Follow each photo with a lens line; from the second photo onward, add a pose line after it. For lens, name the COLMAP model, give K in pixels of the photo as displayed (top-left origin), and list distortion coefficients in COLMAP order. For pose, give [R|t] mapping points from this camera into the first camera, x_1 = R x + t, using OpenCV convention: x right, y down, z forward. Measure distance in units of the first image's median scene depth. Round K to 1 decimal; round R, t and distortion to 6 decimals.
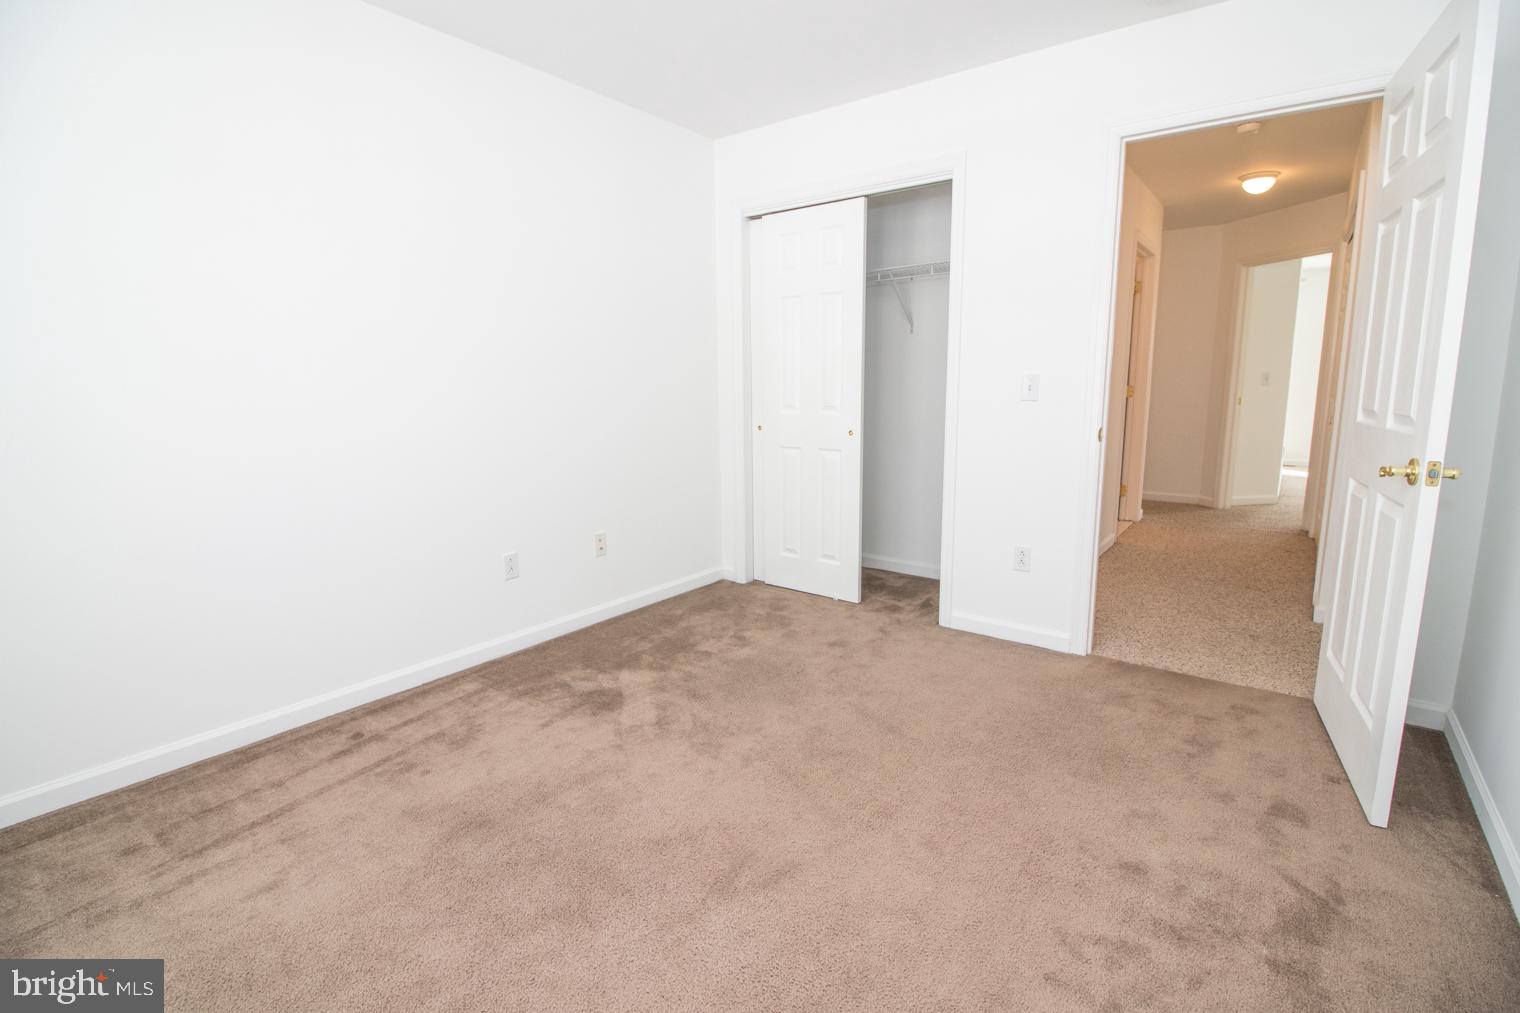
lens RADIAL K [[696.0, 0, 754.4], [0, 696.0, 497.8], [0, 0, 1]] dist [0.003714, 0.000750]
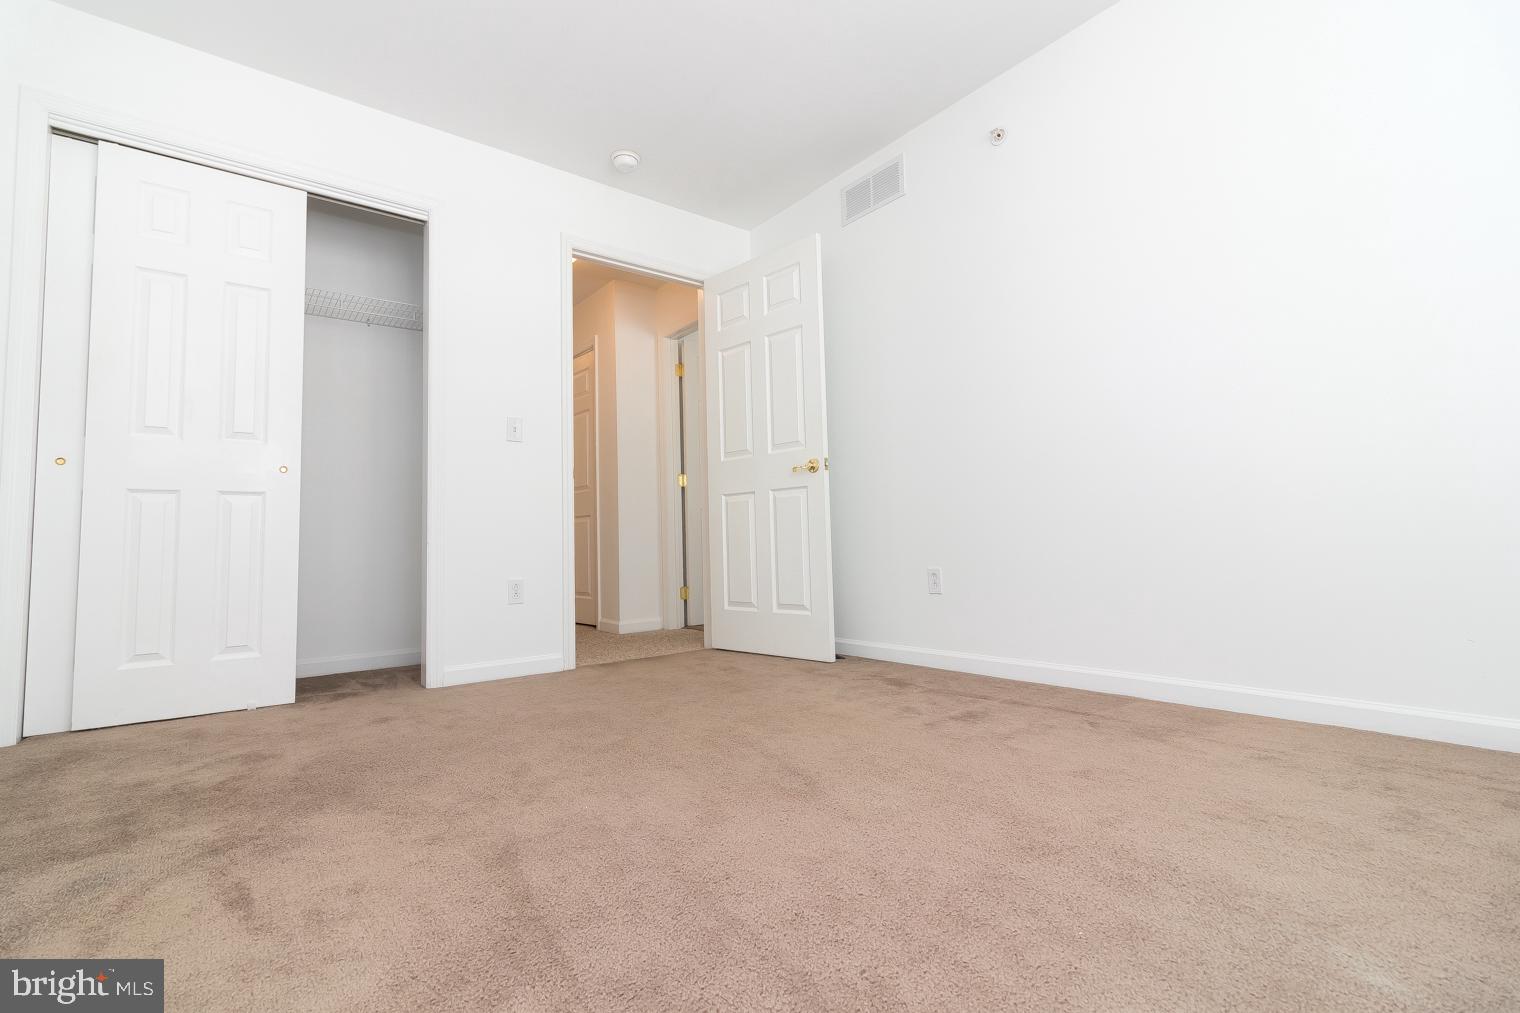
lens RADIAL K [[696.0, 0, 754.4], [0, 696.0, 497.8], [0, 0, 1]] dist [0.003714, 0.000750]
pose [[0.247274, 0.072863, 0.966202, -0.504731], [0.179671, 0.976427, -0.119617, 0.129548], [-0.952142, 0.203176, 0.228354, 0.370009]]
